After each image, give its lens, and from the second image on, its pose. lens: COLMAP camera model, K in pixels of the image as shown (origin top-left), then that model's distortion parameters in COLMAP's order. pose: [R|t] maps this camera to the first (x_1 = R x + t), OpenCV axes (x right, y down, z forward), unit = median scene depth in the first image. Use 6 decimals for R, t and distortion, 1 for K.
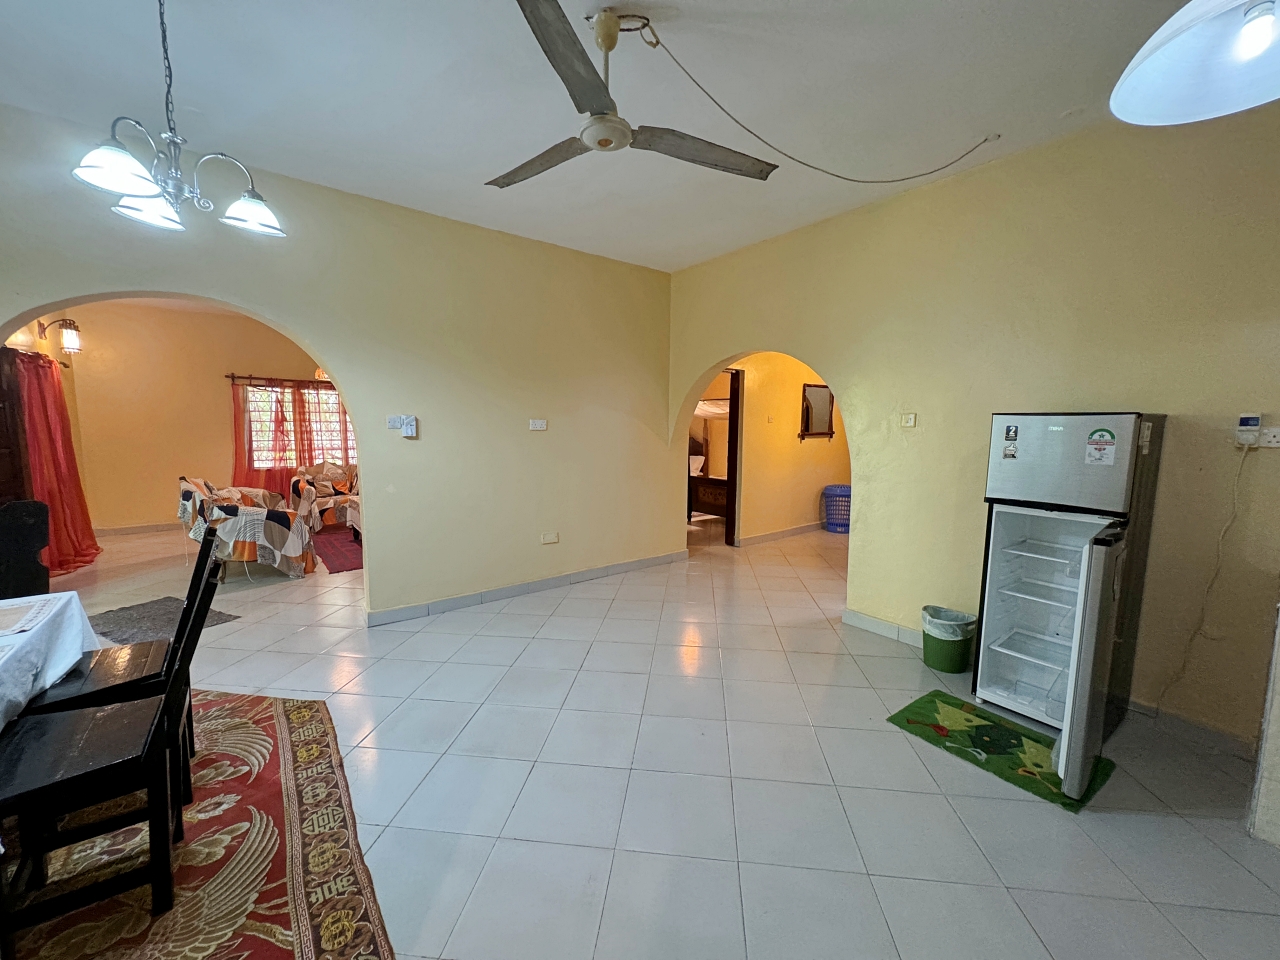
lens RADIAL K [[513.5, 0, 640.0], [0, 513.5, 480.0], [0, 0, 1]] dist [-0.003503, 0.000108]
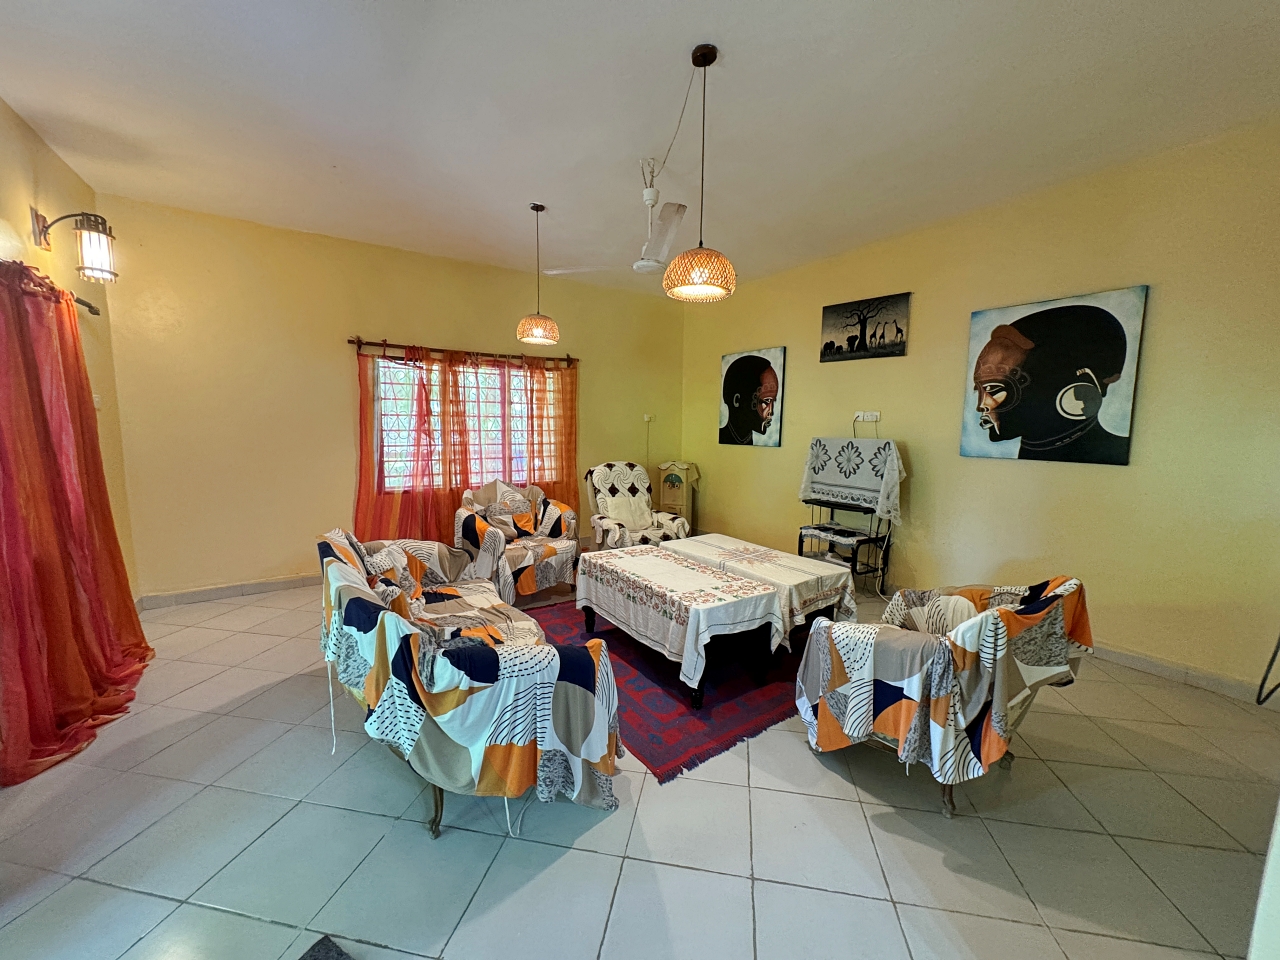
lens RADIAL K [[508.9, 0, 640.0], [0, 508.9, 480.0], [0, 0, 1]] dist [-0.001584, -0.000291]
pose [[0.998009, 0.017316, -0.060644, -0.416329], [-0.016907, 0.999831, 0.007251, -0.045915], [0.060759, -0.006211, 0.998133, 0.407331]]
